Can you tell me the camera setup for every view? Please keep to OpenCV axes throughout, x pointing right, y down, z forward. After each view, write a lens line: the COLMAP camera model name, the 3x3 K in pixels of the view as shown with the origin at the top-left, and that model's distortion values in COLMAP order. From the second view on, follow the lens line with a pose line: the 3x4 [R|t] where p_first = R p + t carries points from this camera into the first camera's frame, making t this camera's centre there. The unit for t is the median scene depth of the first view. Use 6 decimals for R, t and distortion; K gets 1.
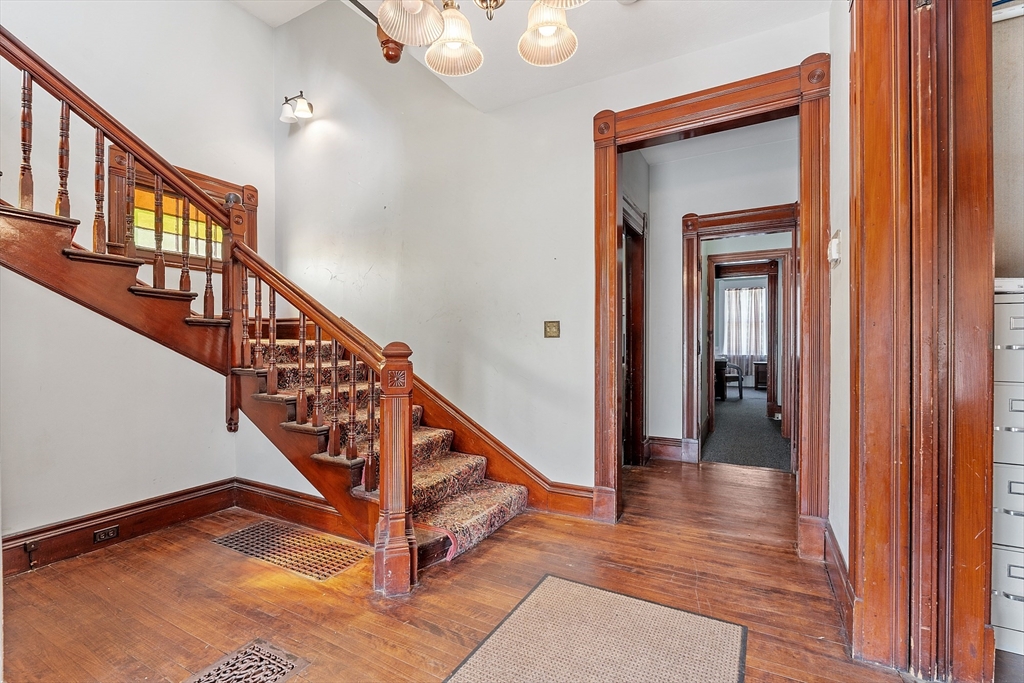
lens RADIAL K [[449.5, 0, 513.1], [0, 449.5, 342.8], [0, 0, 1]] dist [-0.005114, 0.000003]
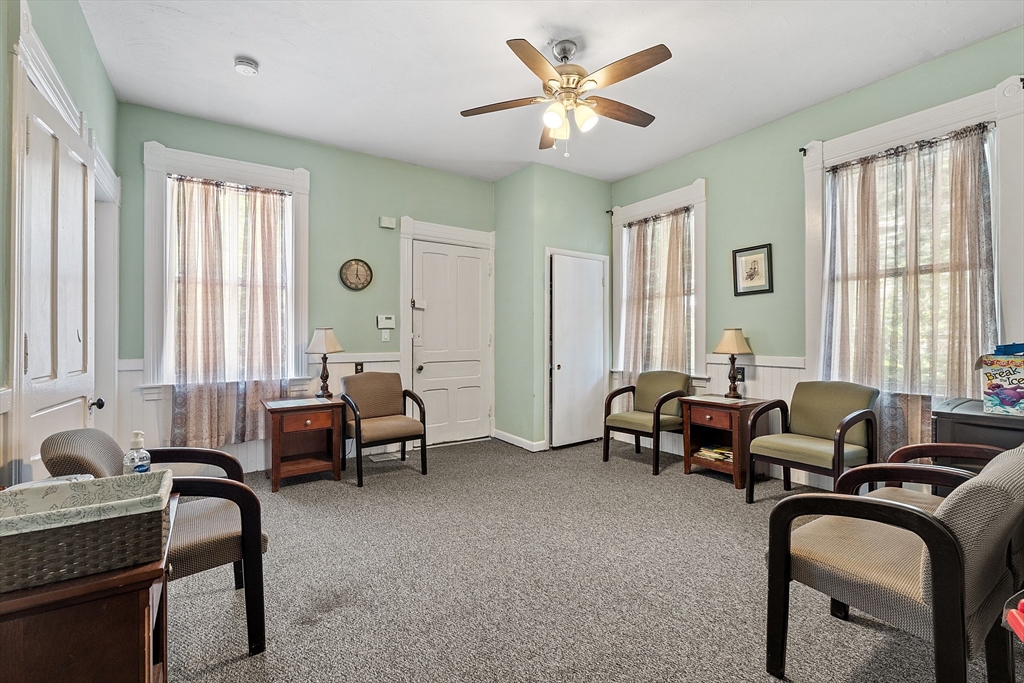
lens RADIAL K [[449.5, 0, 516.8], [0, 449.5, 341.2], [0, 0, 1]] dist [-0.005114, 0.000003]
pose [[0.462841, -0.000123, 0.886442, 0.313905], [-0.000132, 1.000000, 0.000208, -0.002851], [-0.886442, -0.000213, 0.462841, 0.652174]]
